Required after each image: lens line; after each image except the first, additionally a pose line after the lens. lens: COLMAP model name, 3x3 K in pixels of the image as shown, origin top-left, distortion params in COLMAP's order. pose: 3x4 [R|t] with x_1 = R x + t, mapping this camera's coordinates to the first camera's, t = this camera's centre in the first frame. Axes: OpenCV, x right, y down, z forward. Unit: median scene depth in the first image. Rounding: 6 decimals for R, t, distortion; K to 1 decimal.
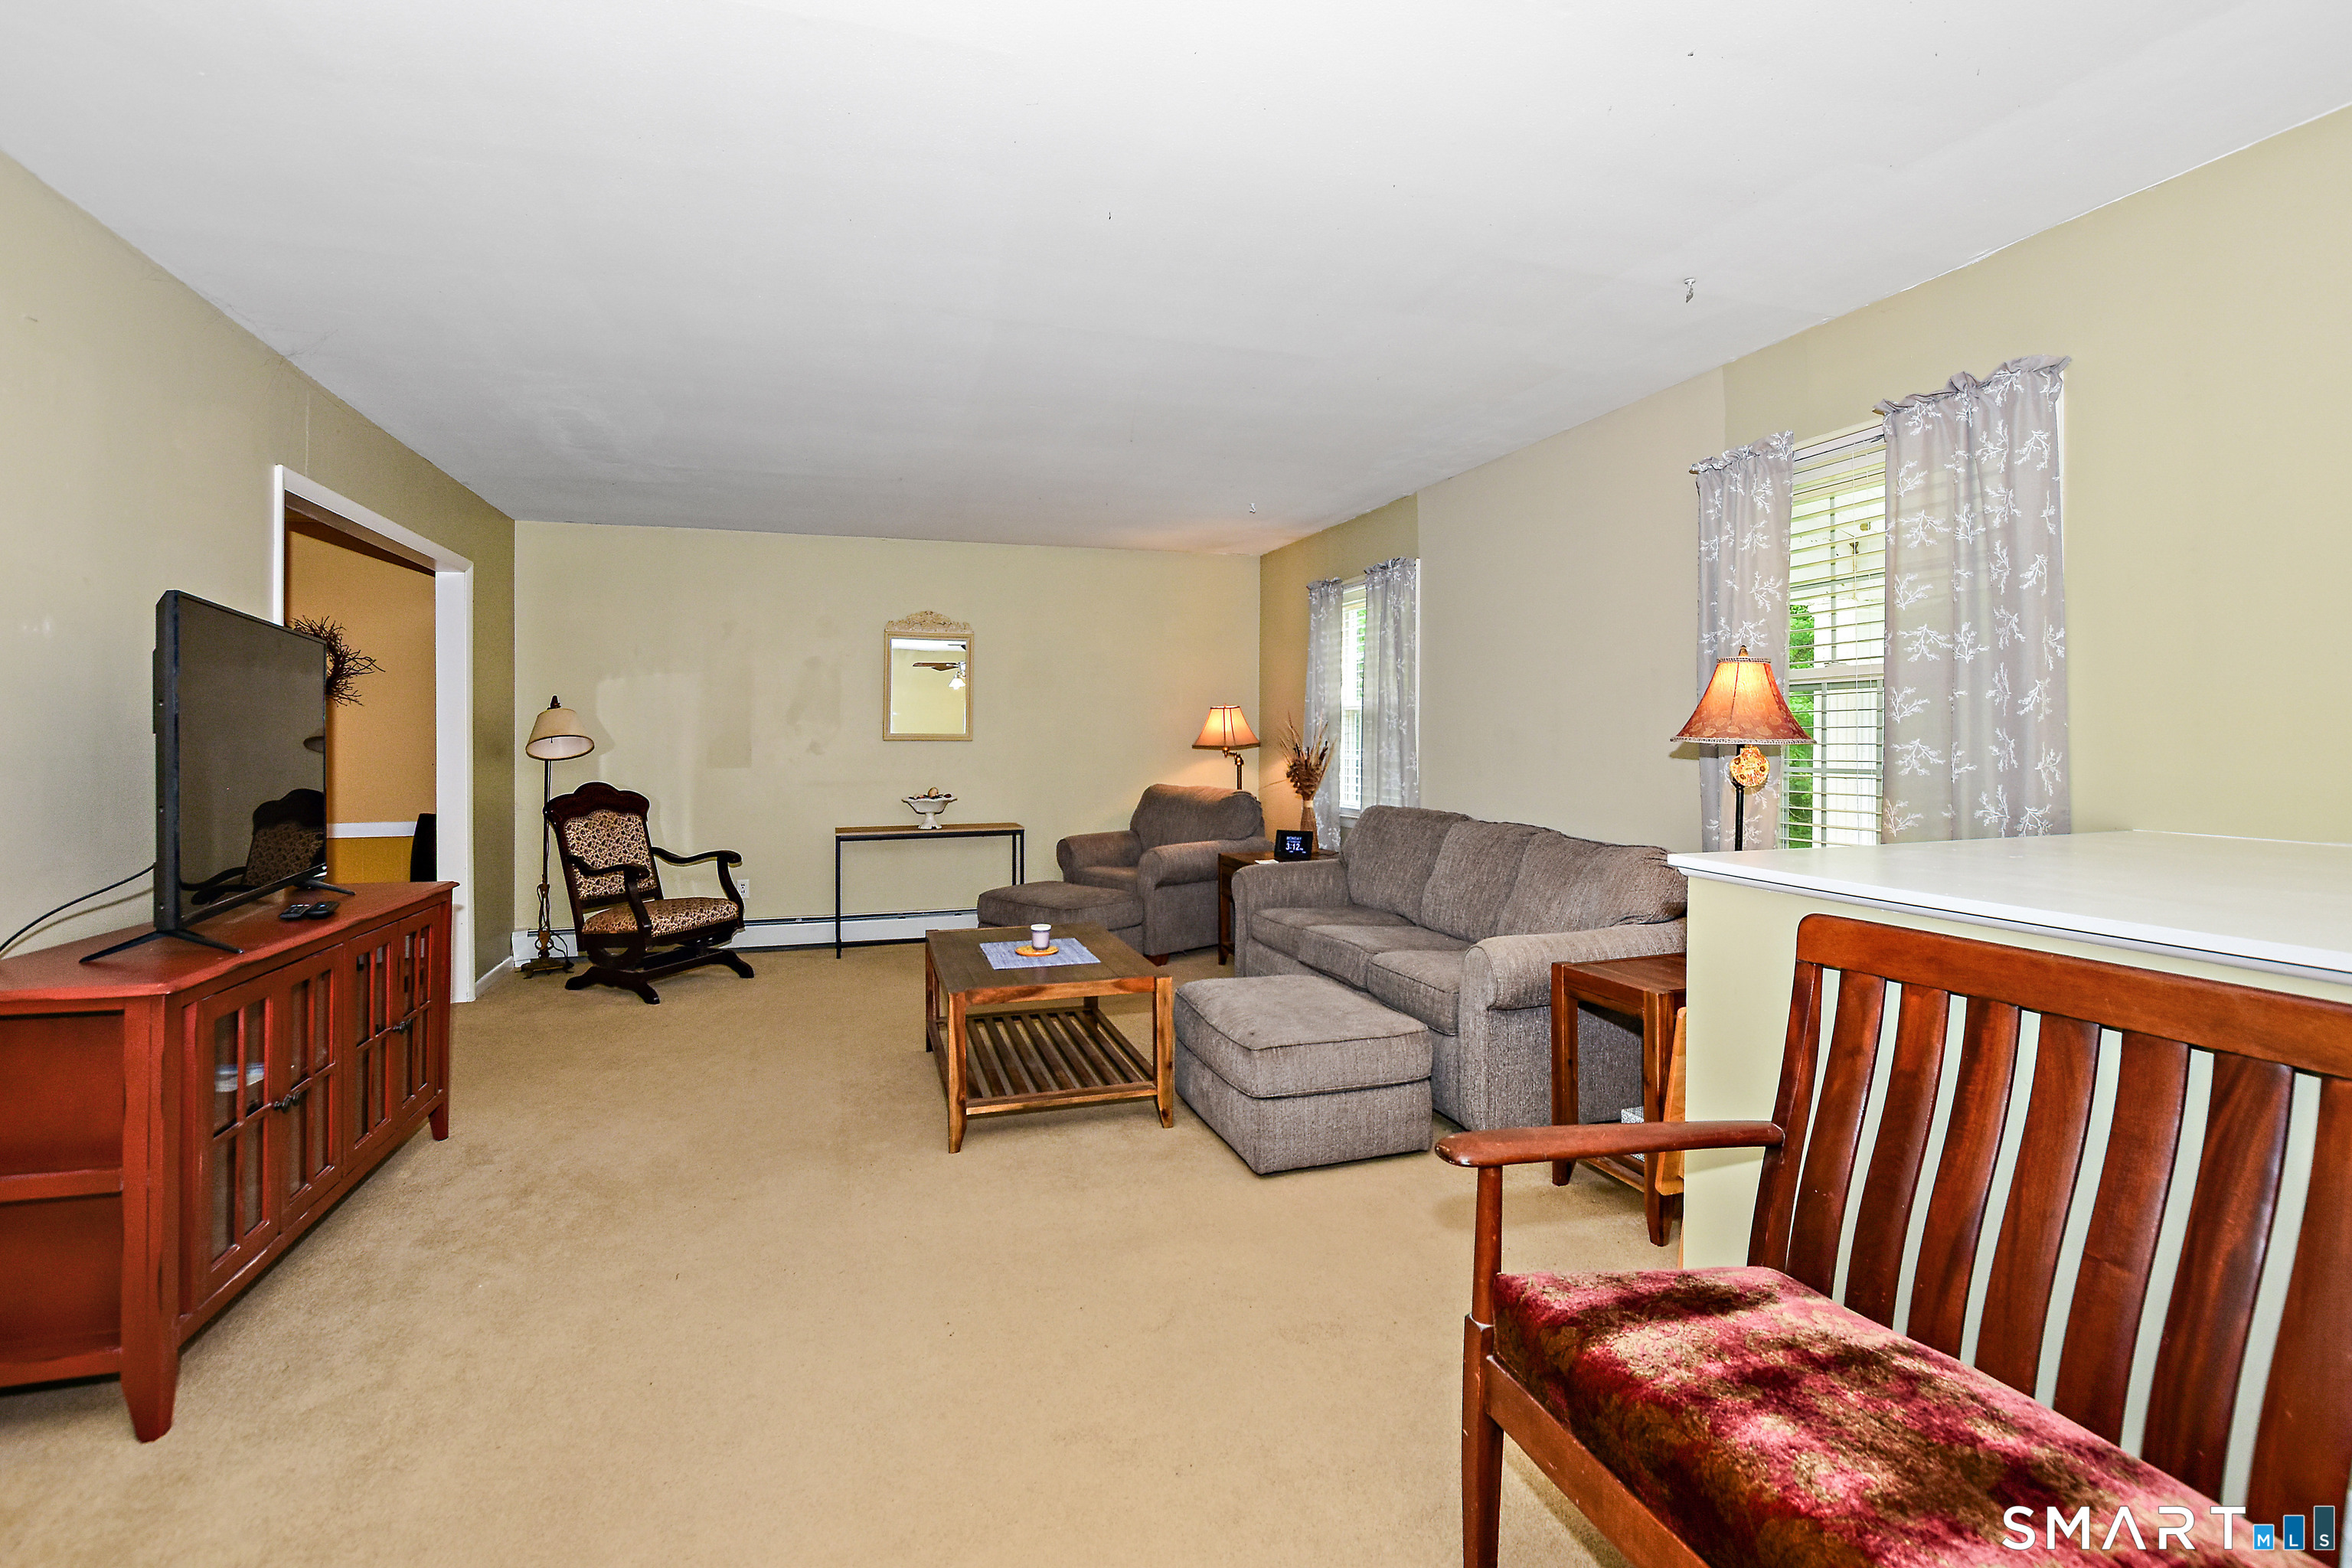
lens RADIAL K [[1056.2, 0, 1184.0], [0, 1056.2, 769.4], [0, 0, 1]] dist [-0.015365, 0.000058]
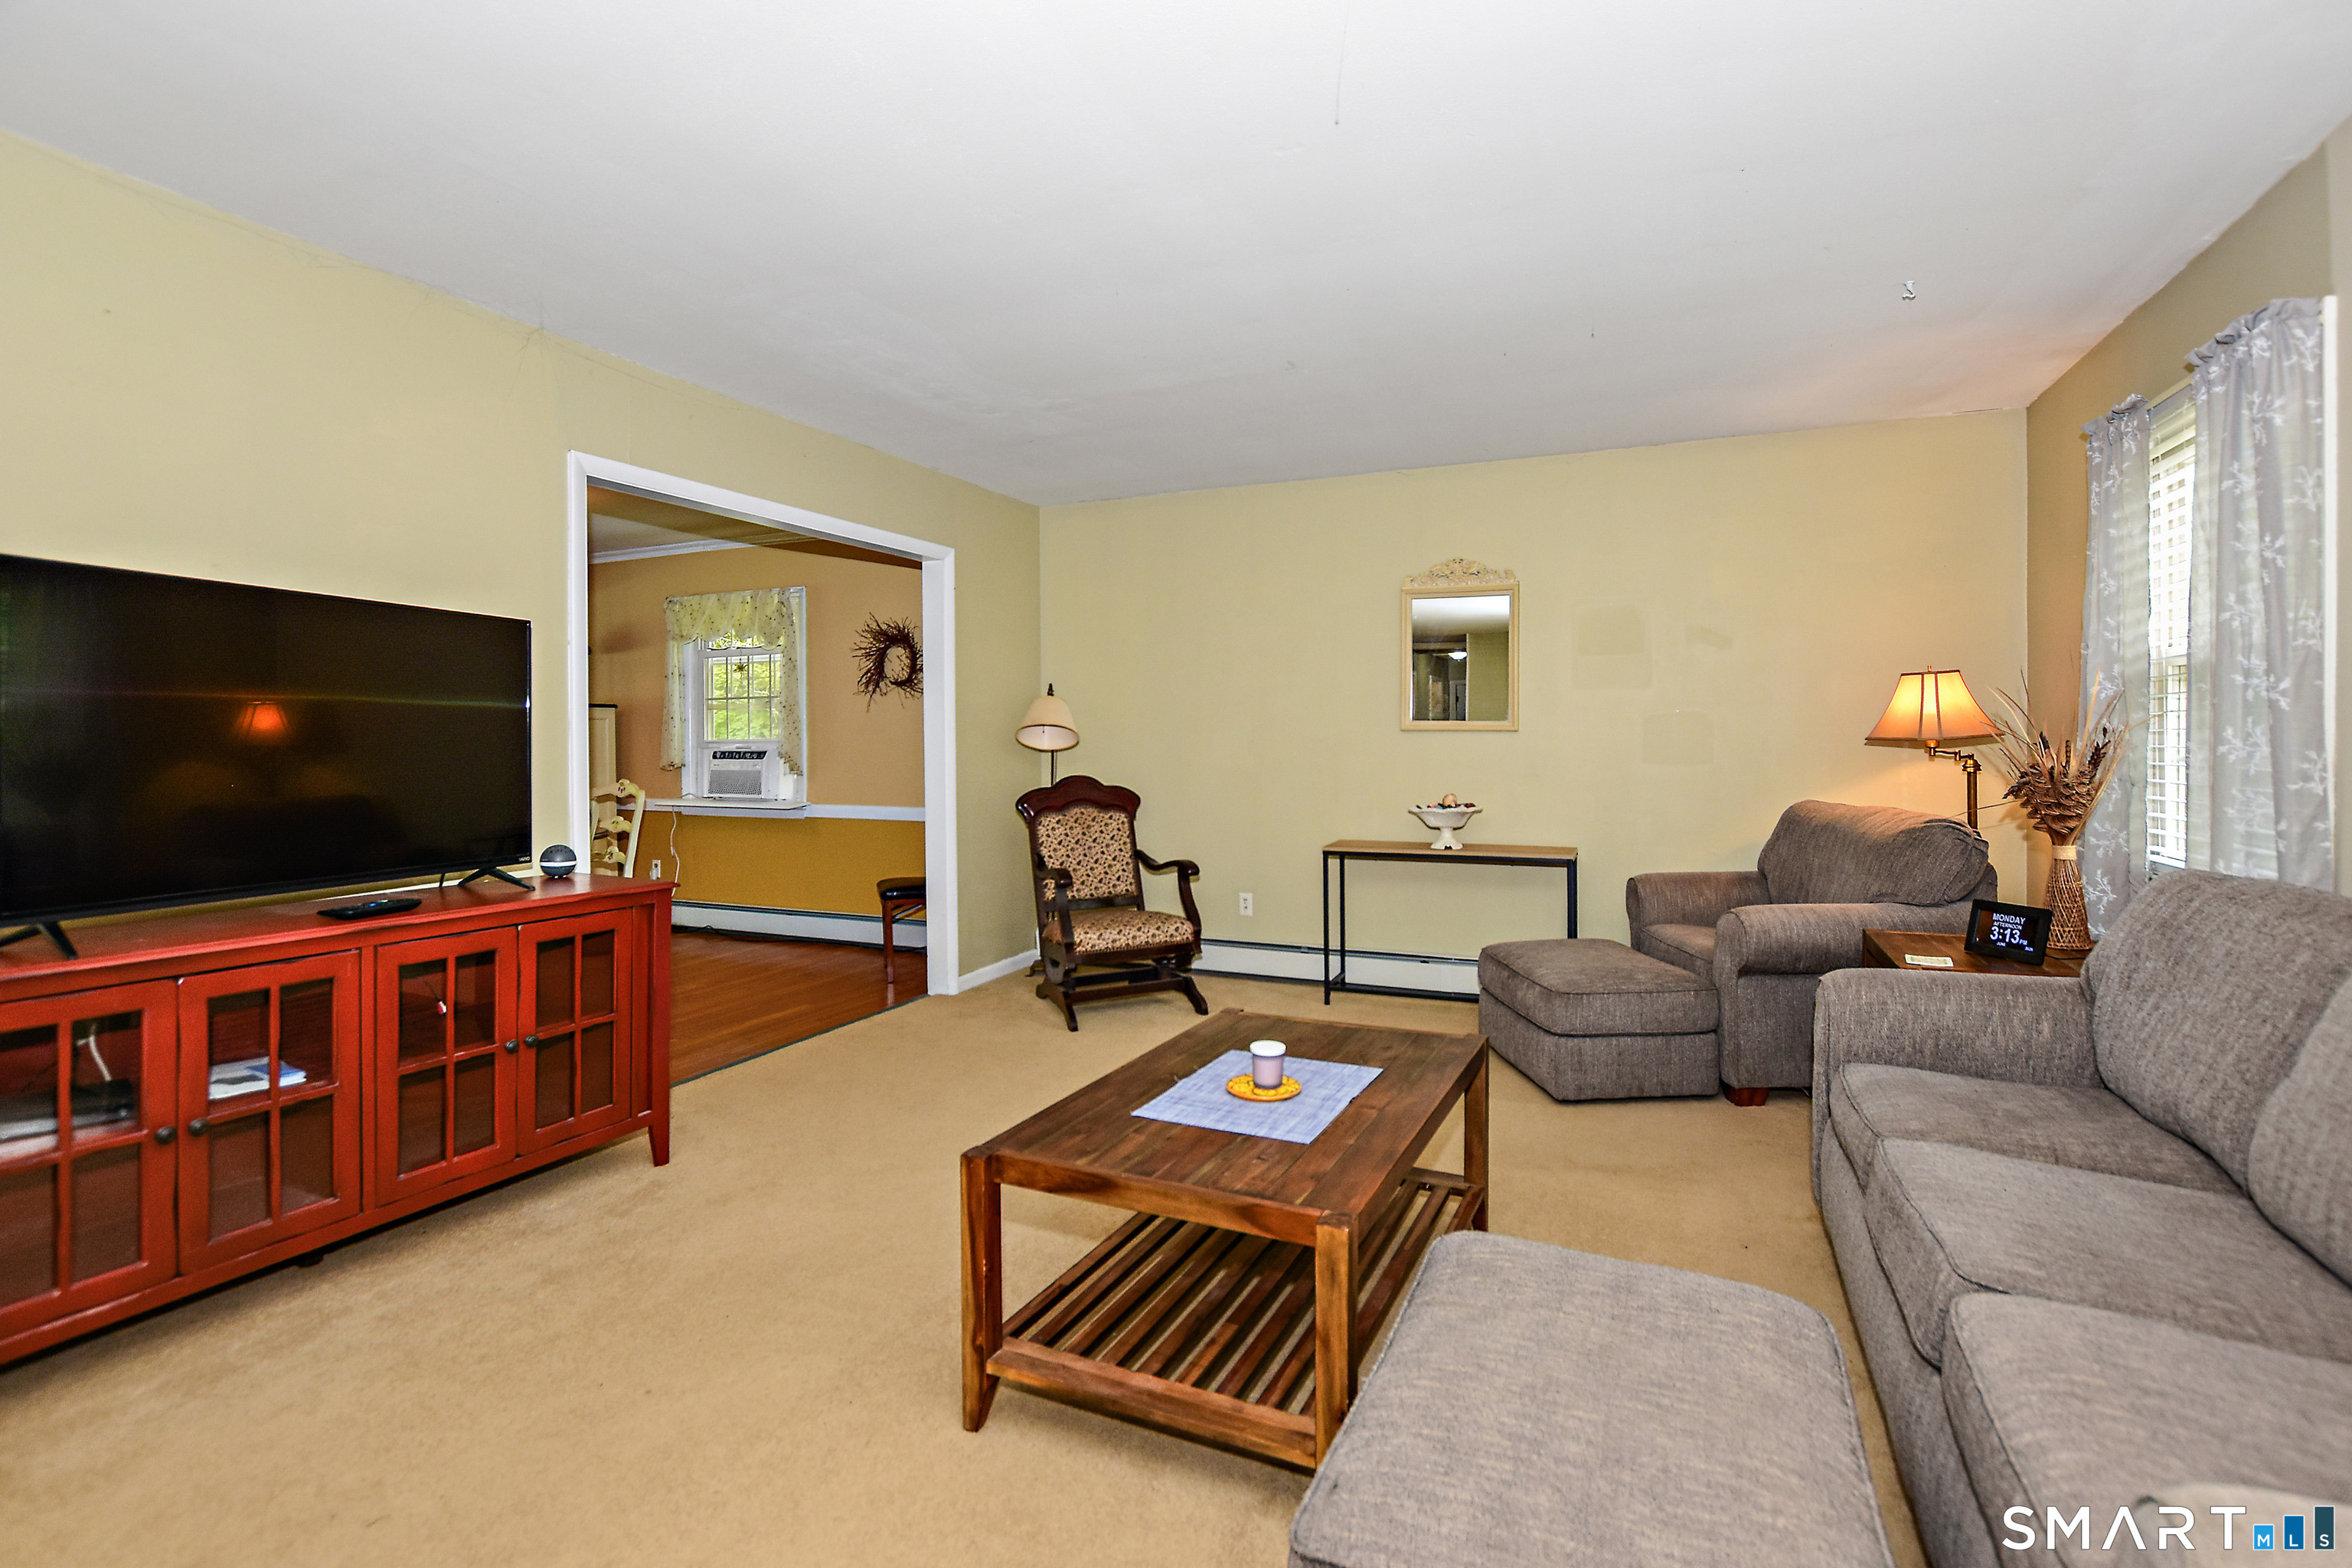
lens RADIAL K [[1072.3, 0, 1223.0], [0, 1072.3, 757.4], [0, 0, 1]] dist [-0.017251, 0.000435]
pose [[0.755293, 0.013599, -0.655246, 0.160136], [-0.019396, 0.999811, -0.001608, -0.004907], [0.655100, 0.013924, 0.755414, 0.382051]]
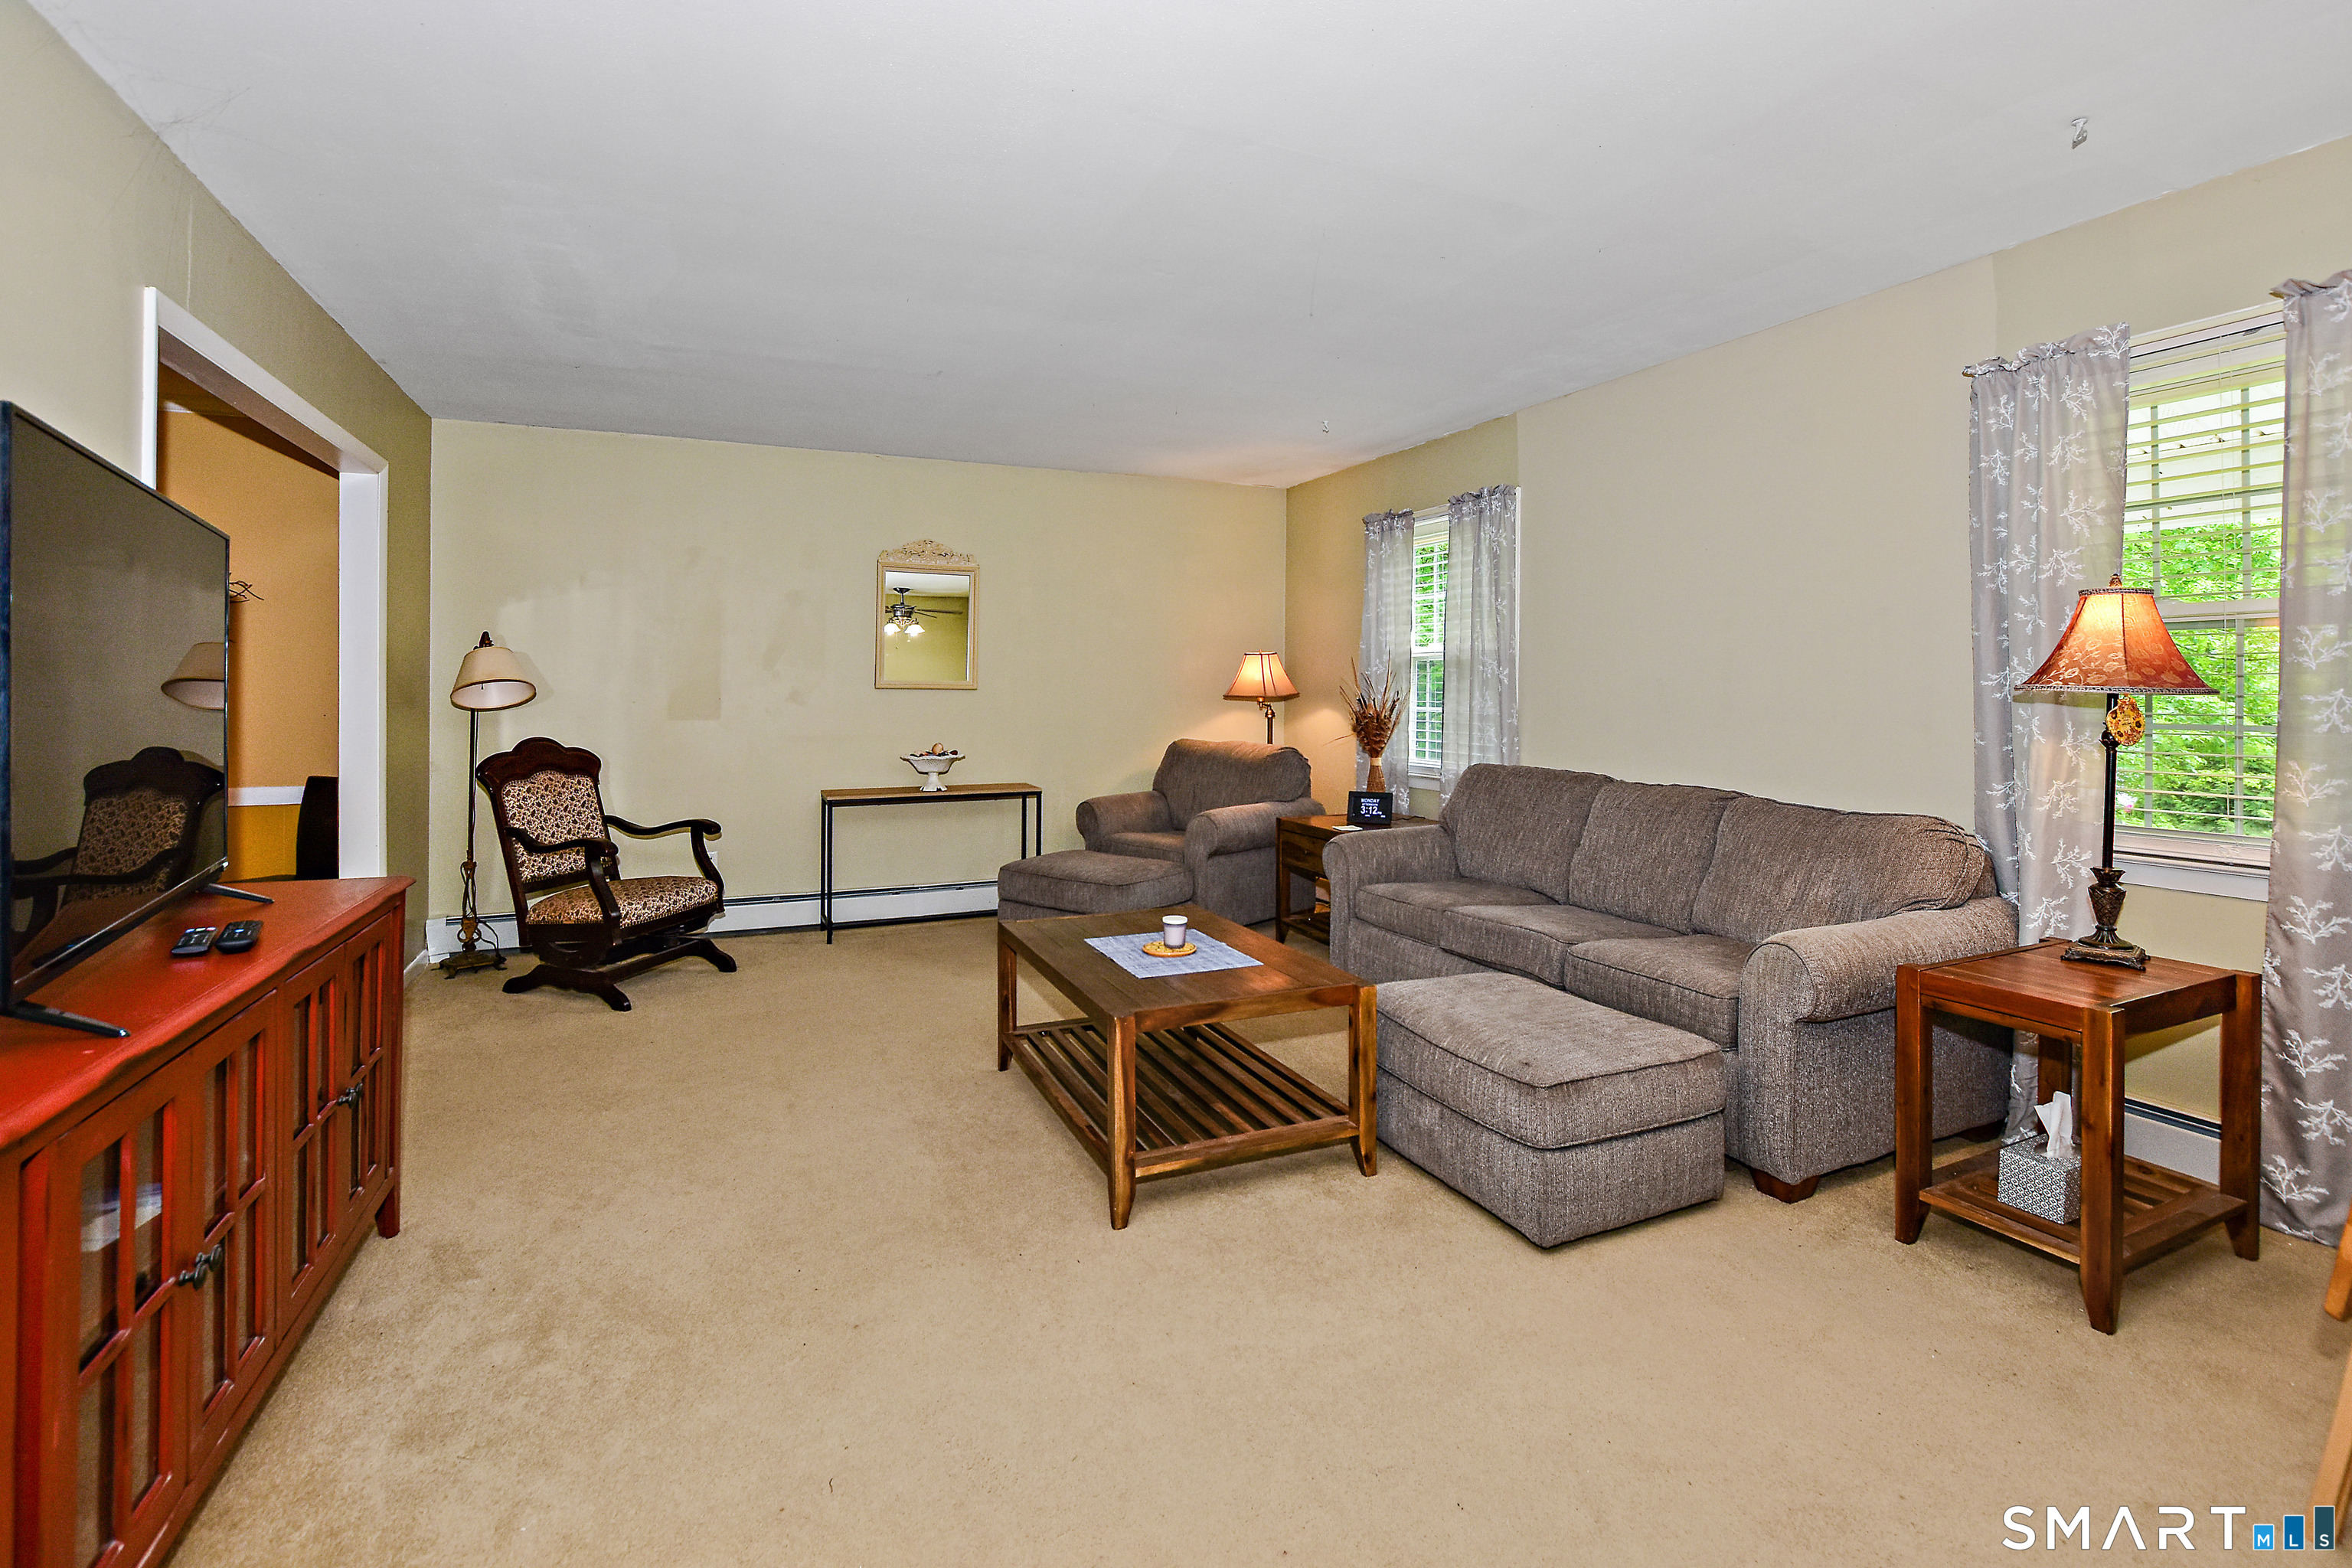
lens RADIAL K [[1050.4, 0, 1180.6], [0, 1050.4, 719.8], [0, 0, 1]] dist [-0.018211, 0.000590]
pose [[0.994930, 0.002101, 0.100550, -0.148448], [-0.001856, 0.999995, -0.002527, -0.000187], [-0.100555, 0.002327, 0.994929, 0.145046]]
